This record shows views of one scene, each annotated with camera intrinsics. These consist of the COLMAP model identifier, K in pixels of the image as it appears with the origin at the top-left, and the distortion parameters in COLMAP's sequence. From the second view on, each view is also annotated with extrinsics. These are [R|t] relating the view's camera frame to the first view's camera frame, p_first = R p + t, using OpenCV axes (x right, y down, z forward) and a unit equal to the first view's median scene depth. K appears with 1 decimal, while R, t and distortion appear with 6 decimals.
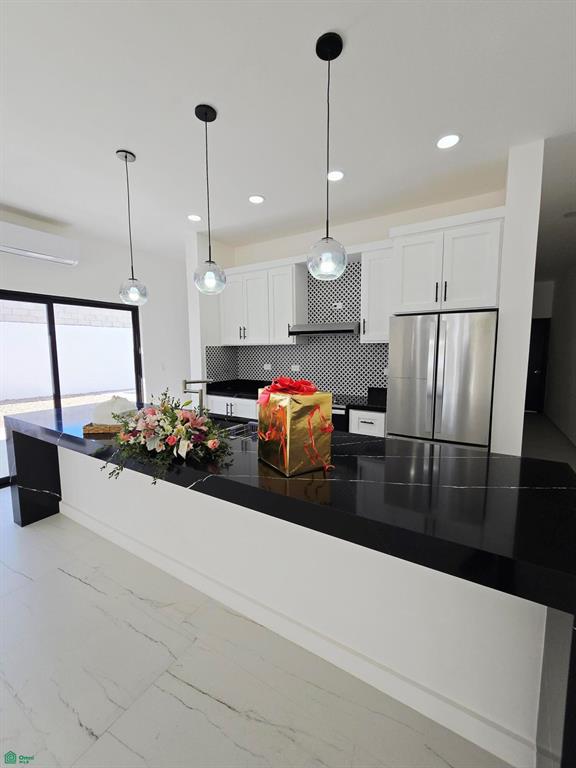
lens RADIAL K [[320.0, 0, 290.2], [0, 320.0, 385.7], [0, 0, 1]] dist [0.000304, -0.000051]
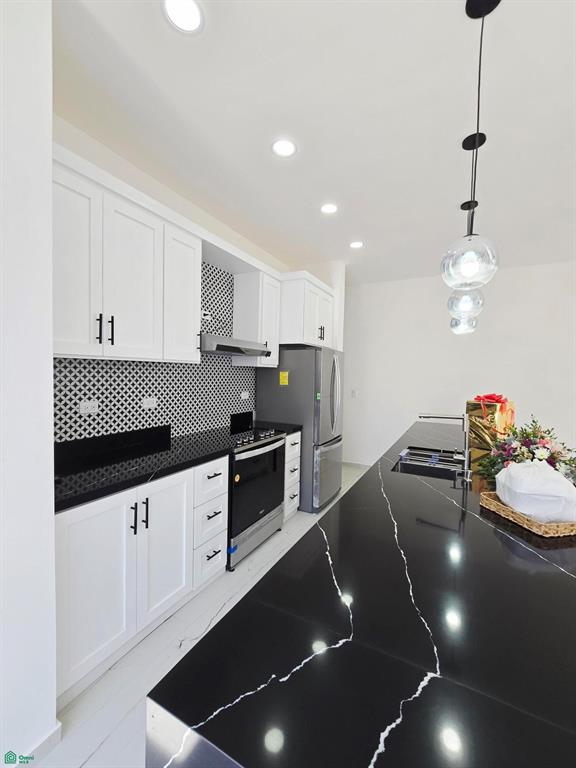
lens RADIAL K [[320.0, 0, 290.2], [0, 320.0, 385.7], [0, 0, 1]] dist [0.000304, -0.000051]
pose [[-0.074863, -0.036518, 0.996525, -0.590214], [0.082216, 0.995701, 0.042664, -0.090399], [-0.993799, 0.085124, -0.071539, 0.798571]]
